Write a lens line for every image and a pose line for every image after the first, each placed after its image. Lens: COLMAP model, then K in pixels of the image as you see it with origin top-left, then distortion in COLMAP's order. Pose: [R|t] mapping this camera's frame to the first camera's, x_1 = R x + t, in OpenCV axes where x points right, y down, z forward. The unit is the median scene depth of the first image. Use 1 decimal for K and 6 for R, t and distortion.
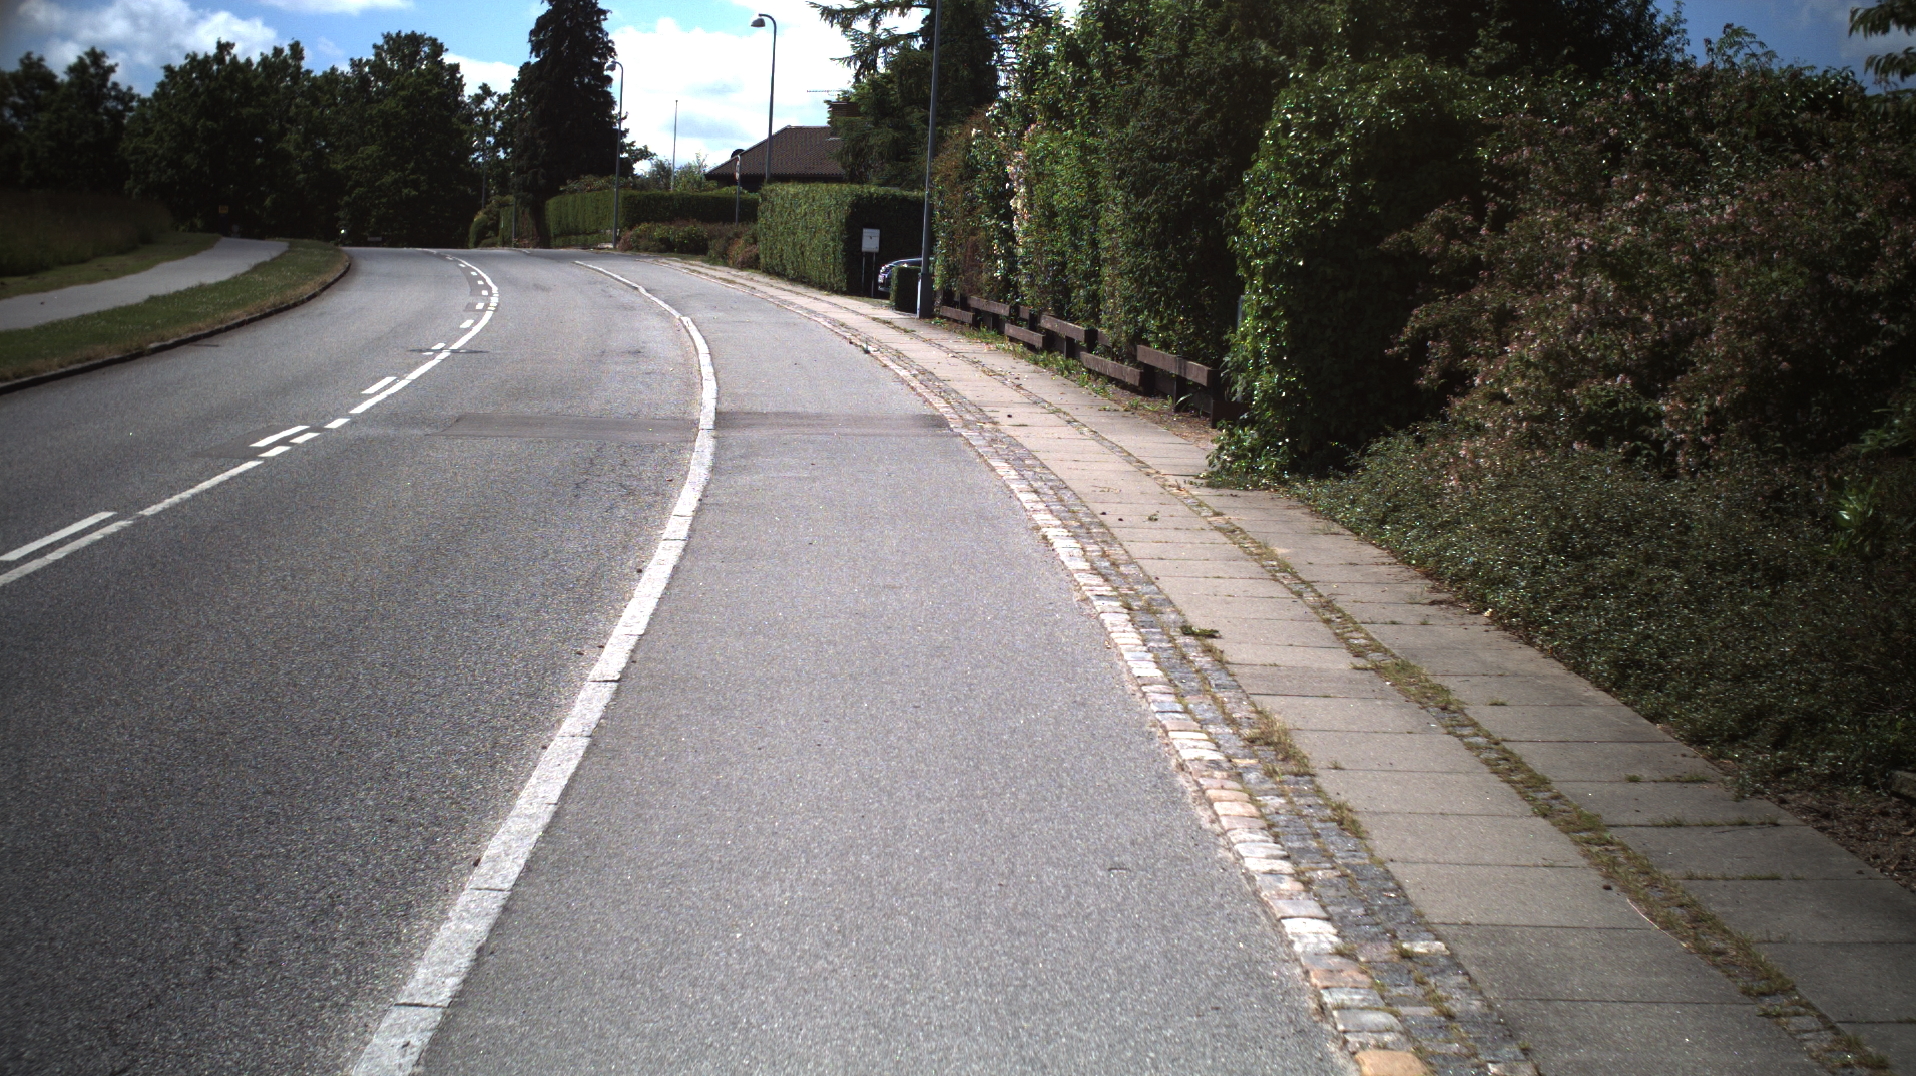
lens RADIAL K [[3482.8, 0, 961.7], [0, 3482.8, 542.4], [0, 0, 1]] dist [-0.257303, 0.000000]
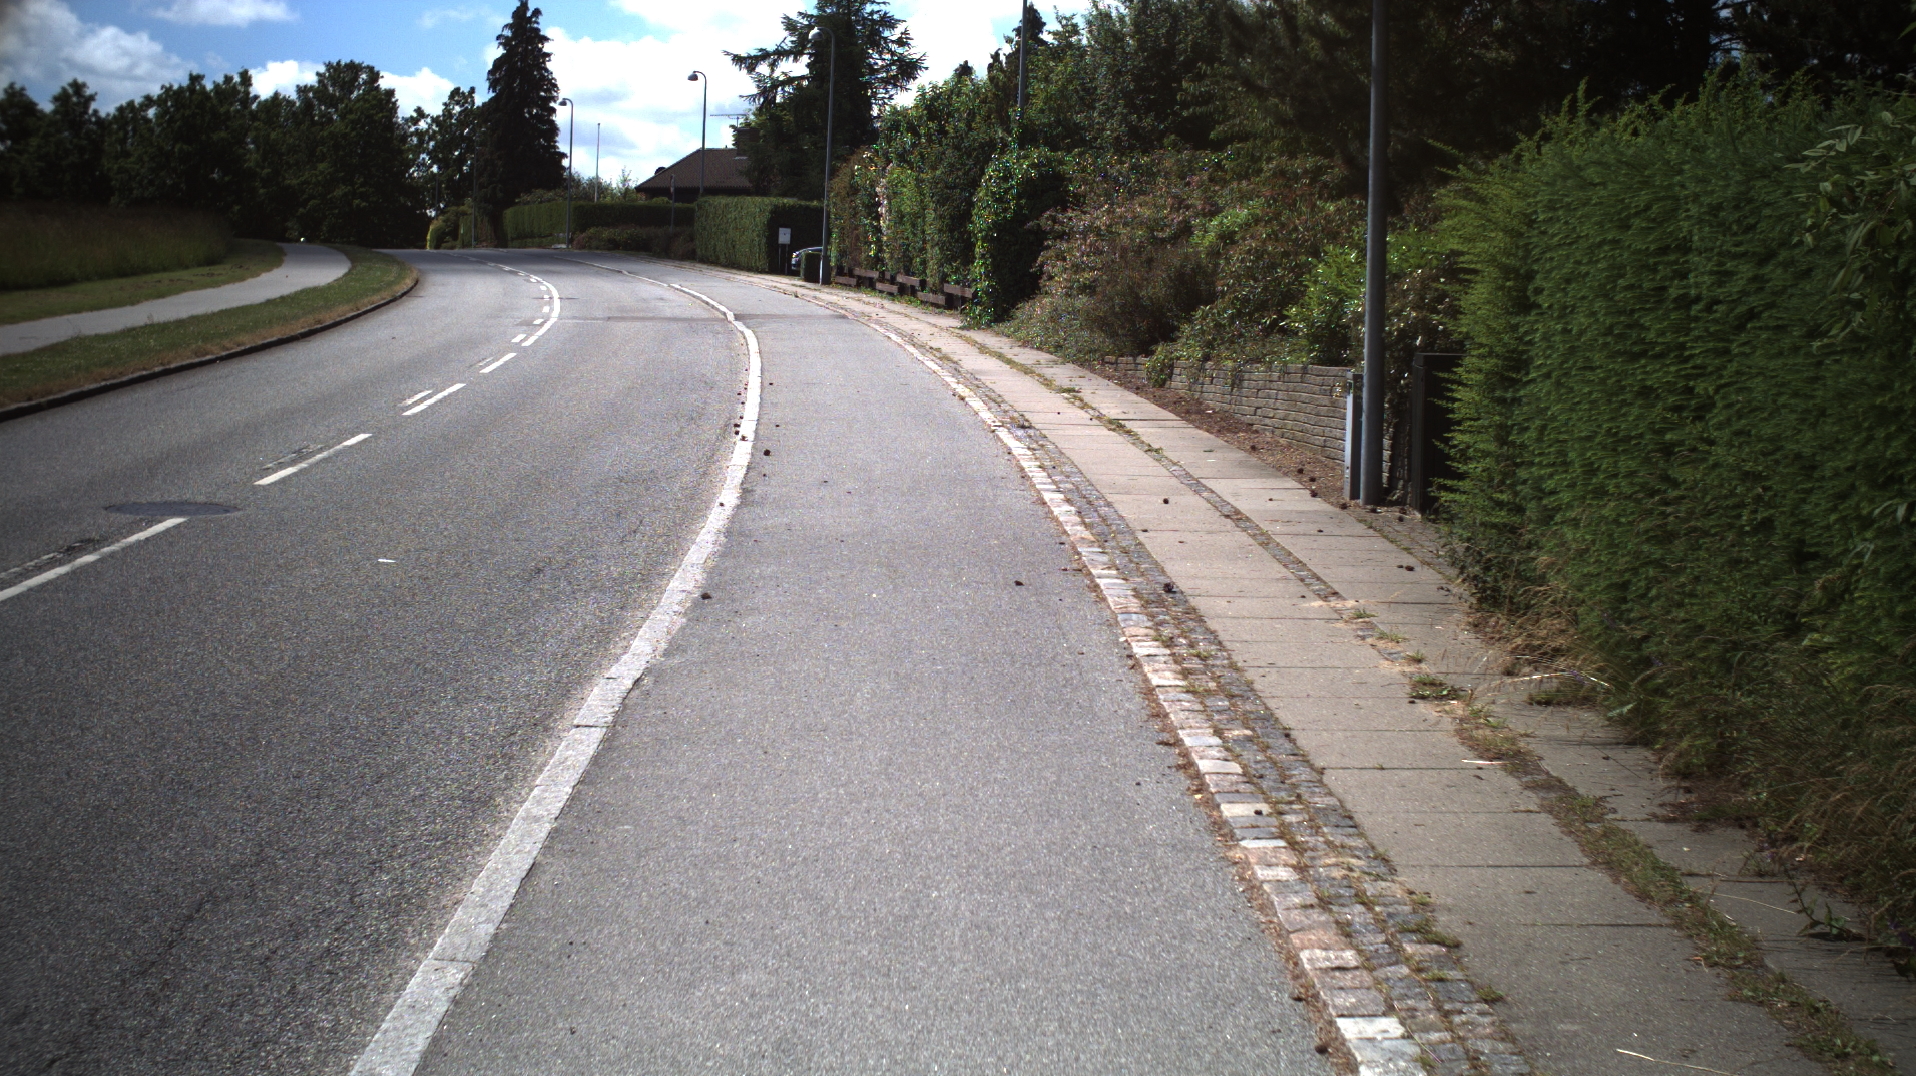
lens RADIAL K [[3482.8, 0, 957.6], [0, 3482.8, 535.3], [0, 0, 1]] dist [-0.257303, 0.000000]
pose [[0.999368, -0.013089, 0.033059, -0.006441], [0.013190, 0.999909, -0.002840, 0.077876], [-0.033019, 0.003274, 0.999449, -0.815192]]
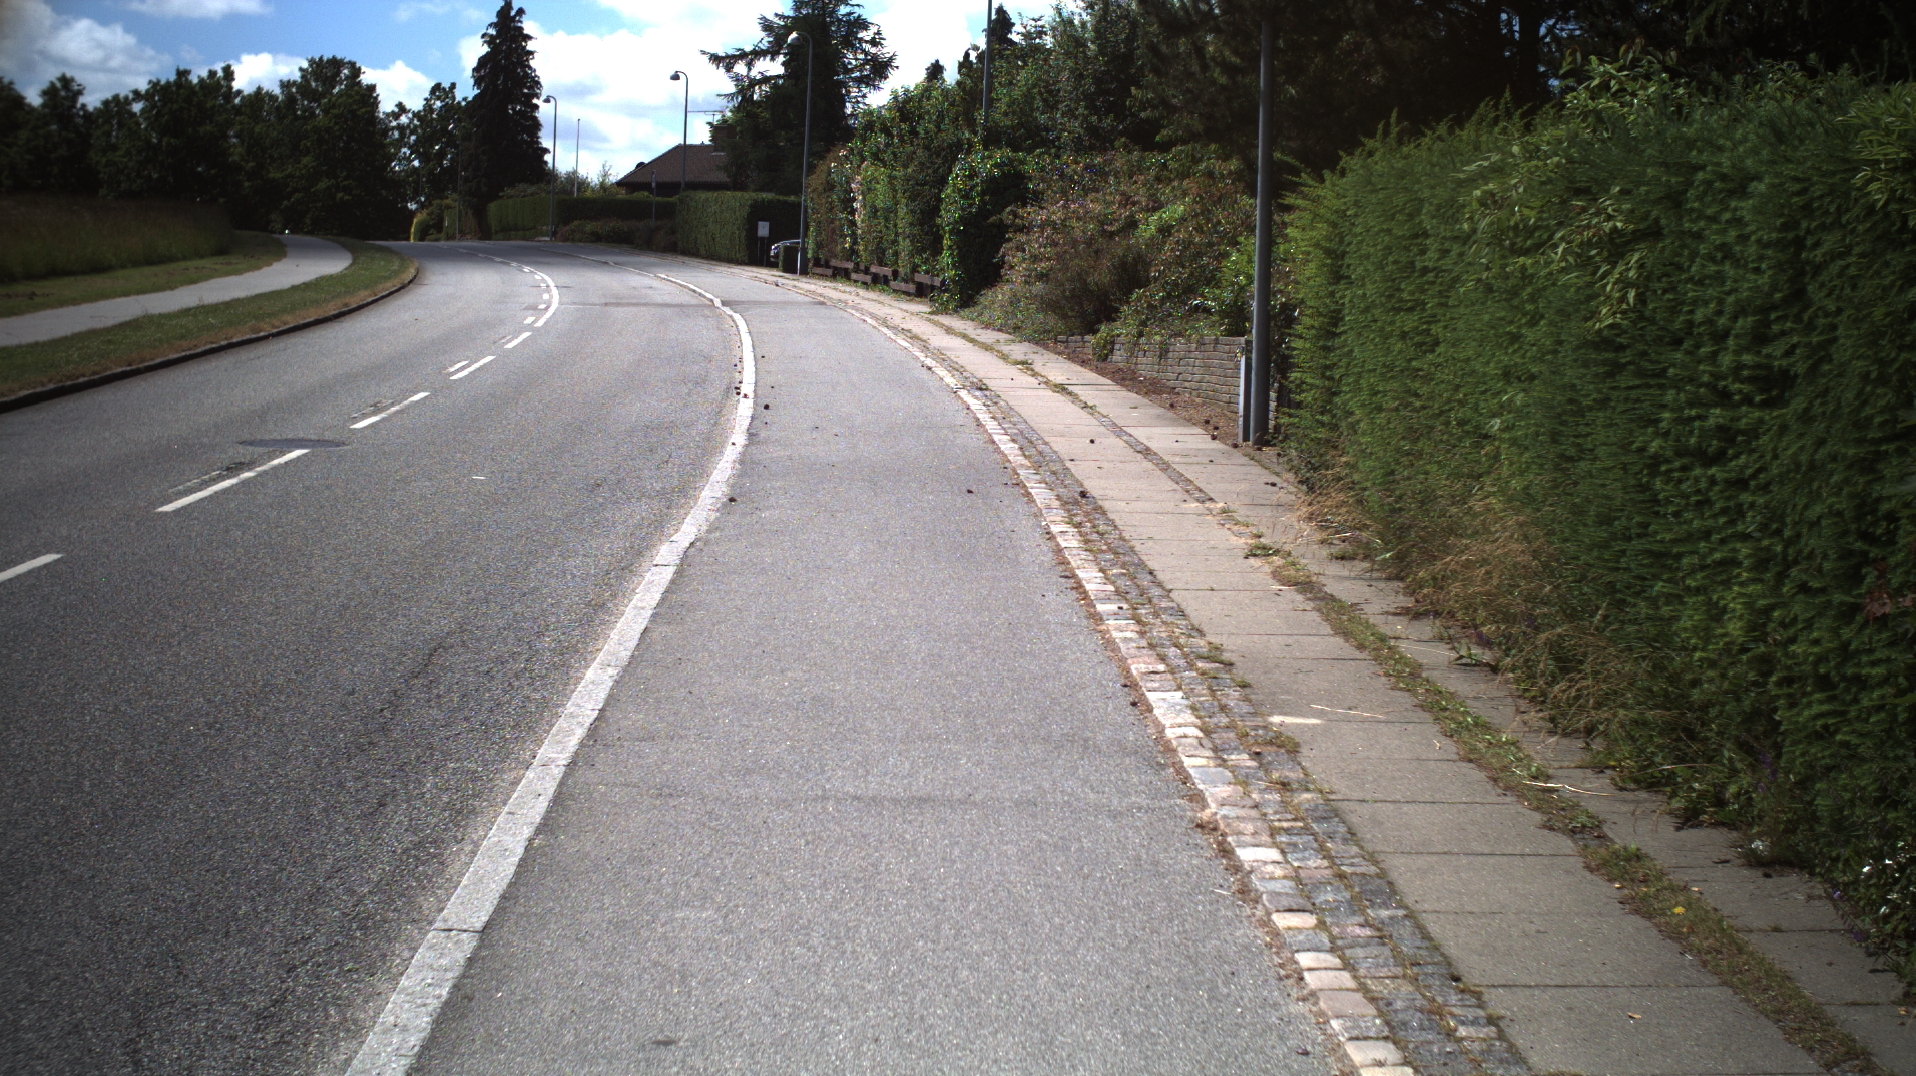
lens RADIAL K [[3482.8, 0, 970.1], [0, 3482.8, 534.7], [0, 0, 1]] dist [-0.257303, 0.000000]
pose [[0.998927, -0.010607, 0.045079, -0.010262], [0.010680, 0.999942, -0.001367, 0.090750], [-0.045062, 0.001847, 0.998982, -0.951585]]
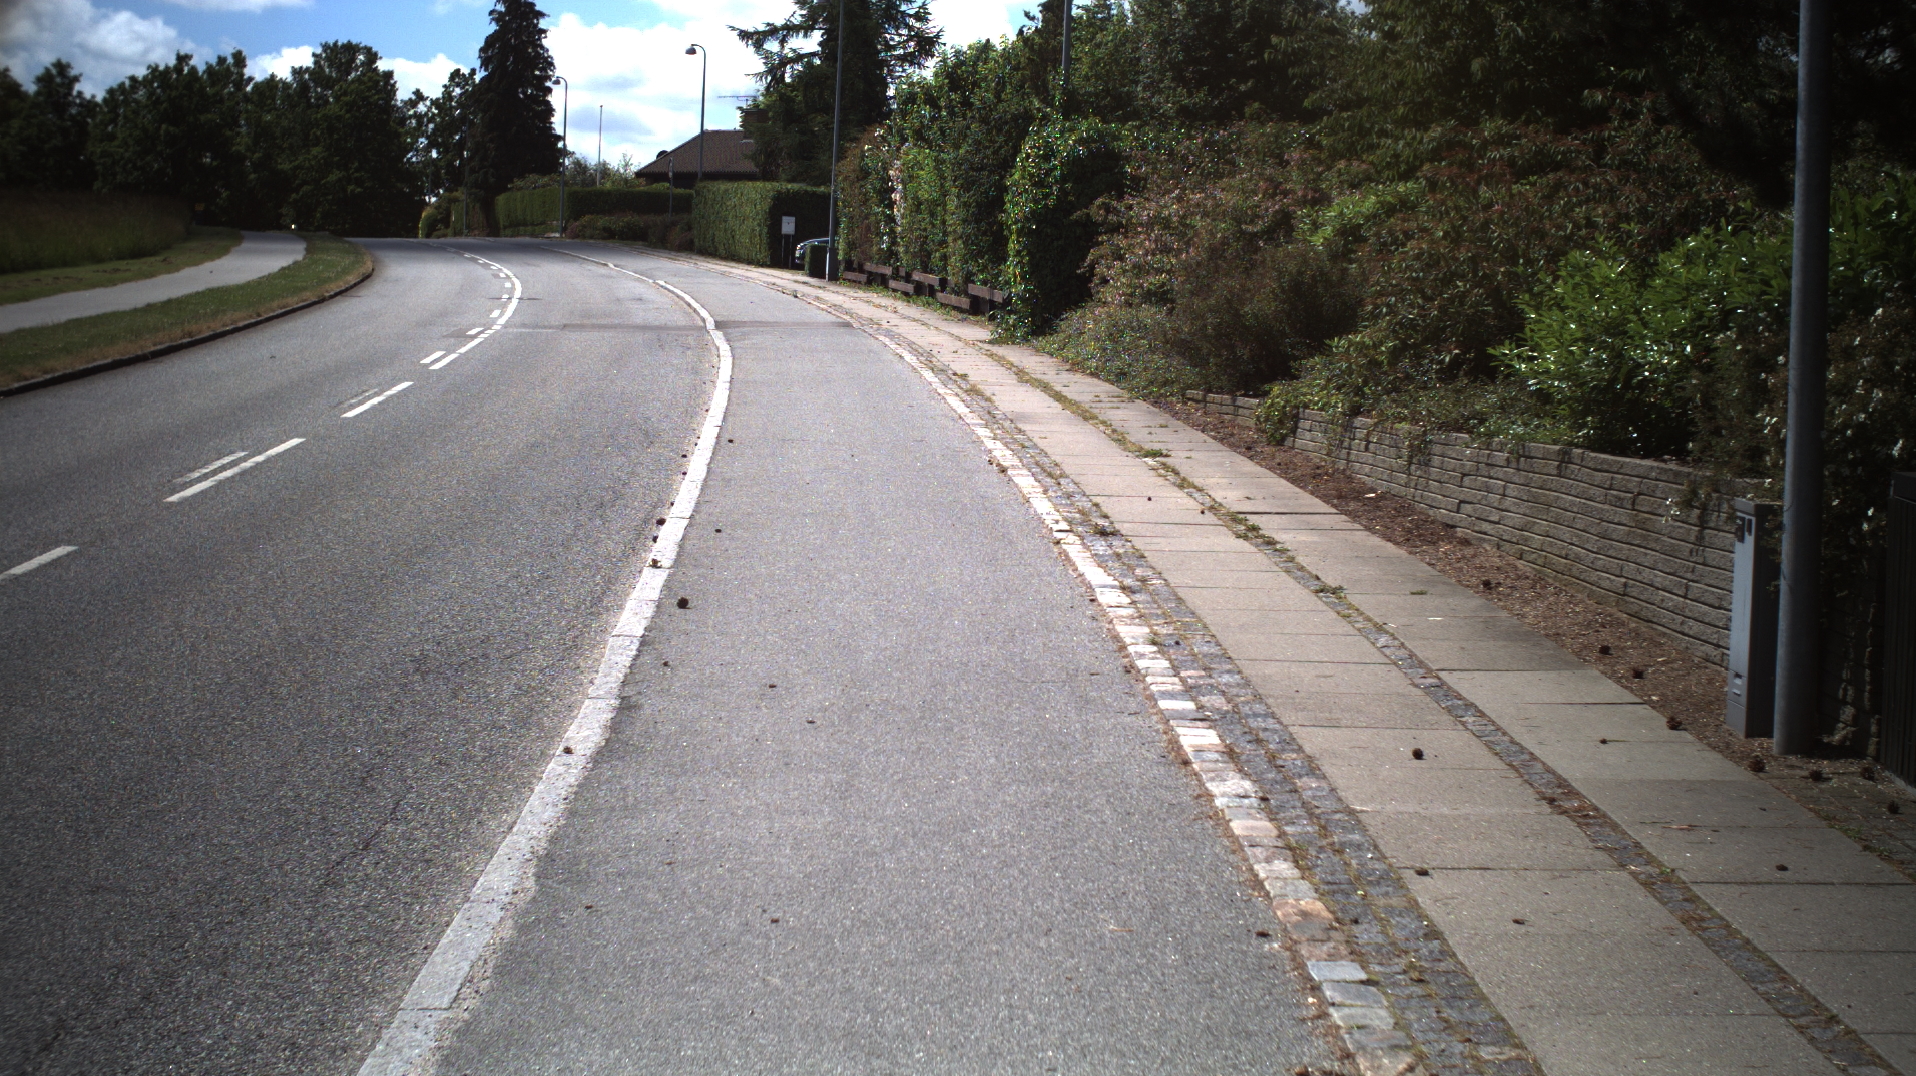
lens RADIAL K [[3482.8, 0, 957.5], [0, 3482.8, 543.3], [0, 0, 1]] dist [-0.257303, 0.000000]
pose [[0.999558, -0.010316, 0.027868, -0.000631], [0.010240, 0.999943, 0.002882, 0.052161], [-0.027896, -0.002595, 0.999607, -0.542987]]
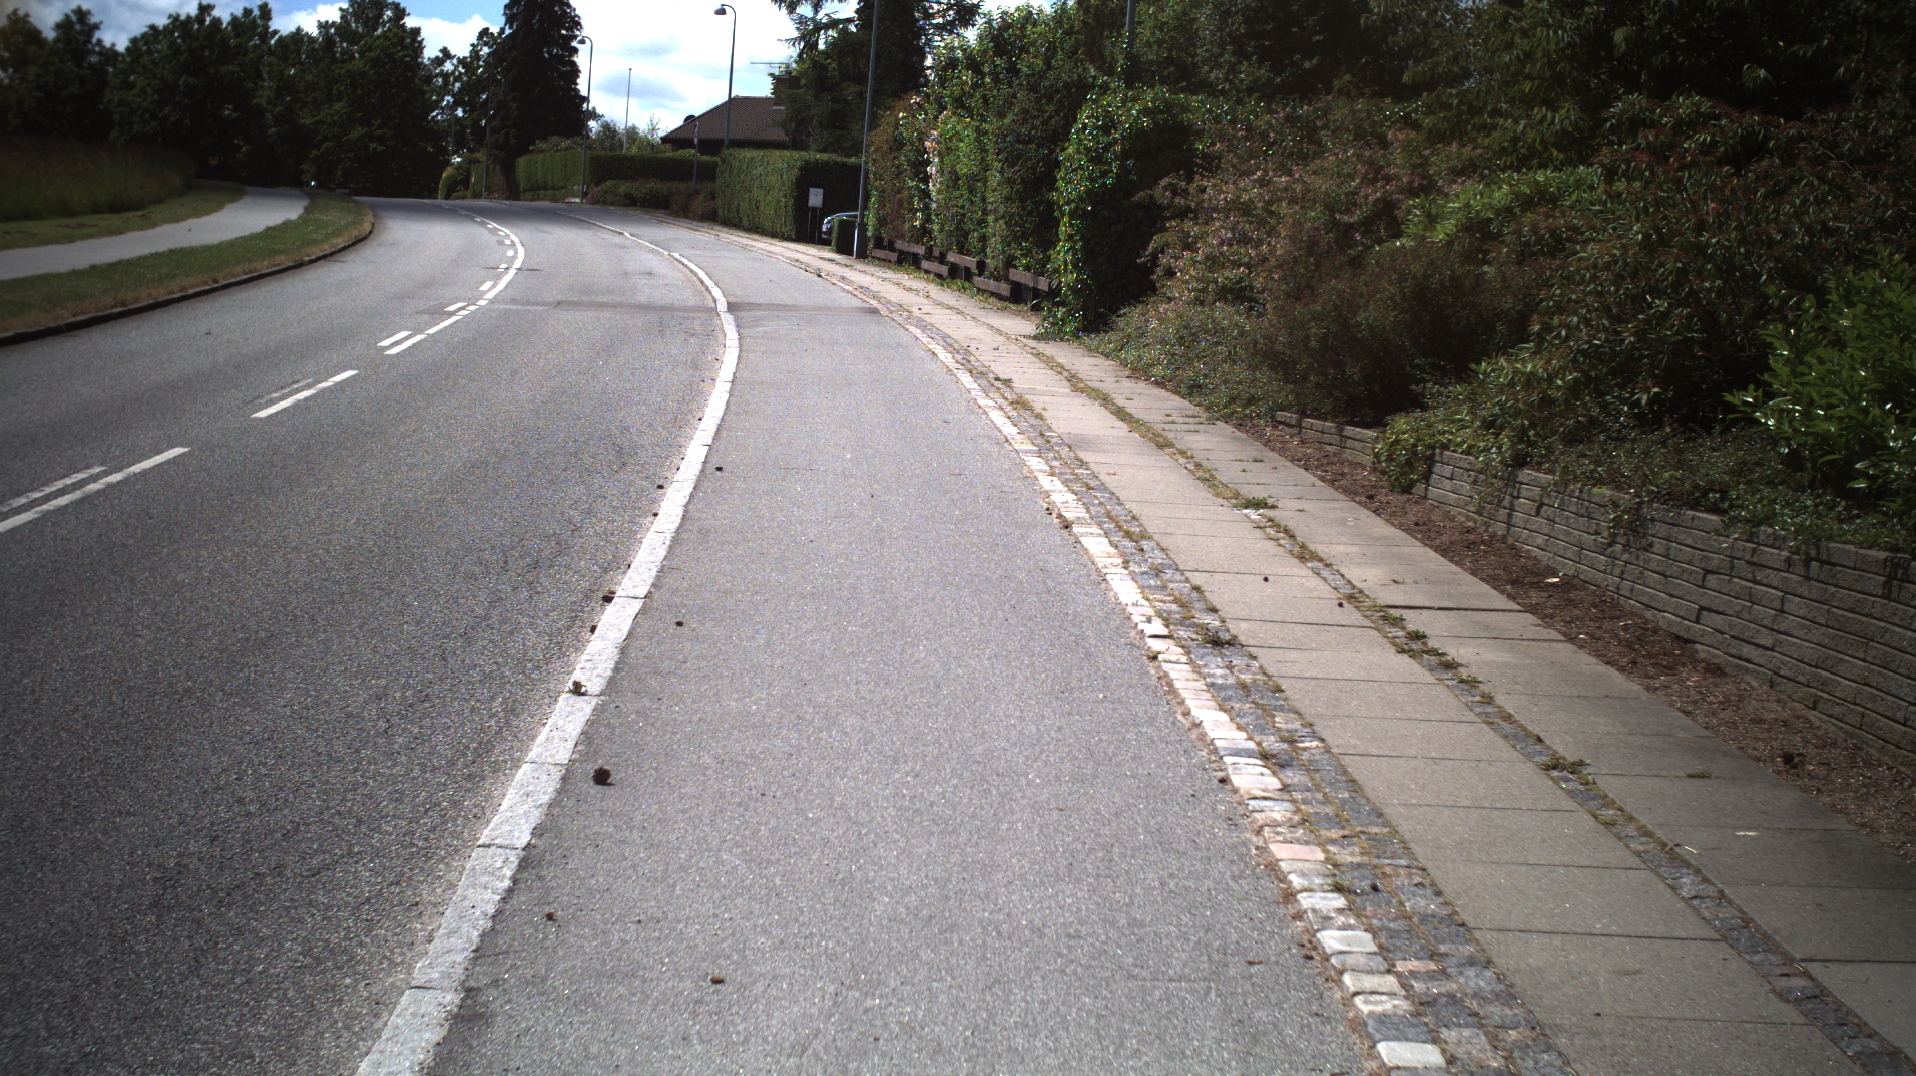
lens RADIAL K [[3482.8, 0, 955.0], [0, 3482.8, 539.6], [0, 0, 1]] dist [-0.257303, 0.000000]
pose [[0.999587, 0.019877, 0.020765, -0.000331], [-0.020062, 0.999761, 0.008724, 0.039586], [-0.020587, -0.009136, 0.999746, -0.406741]]
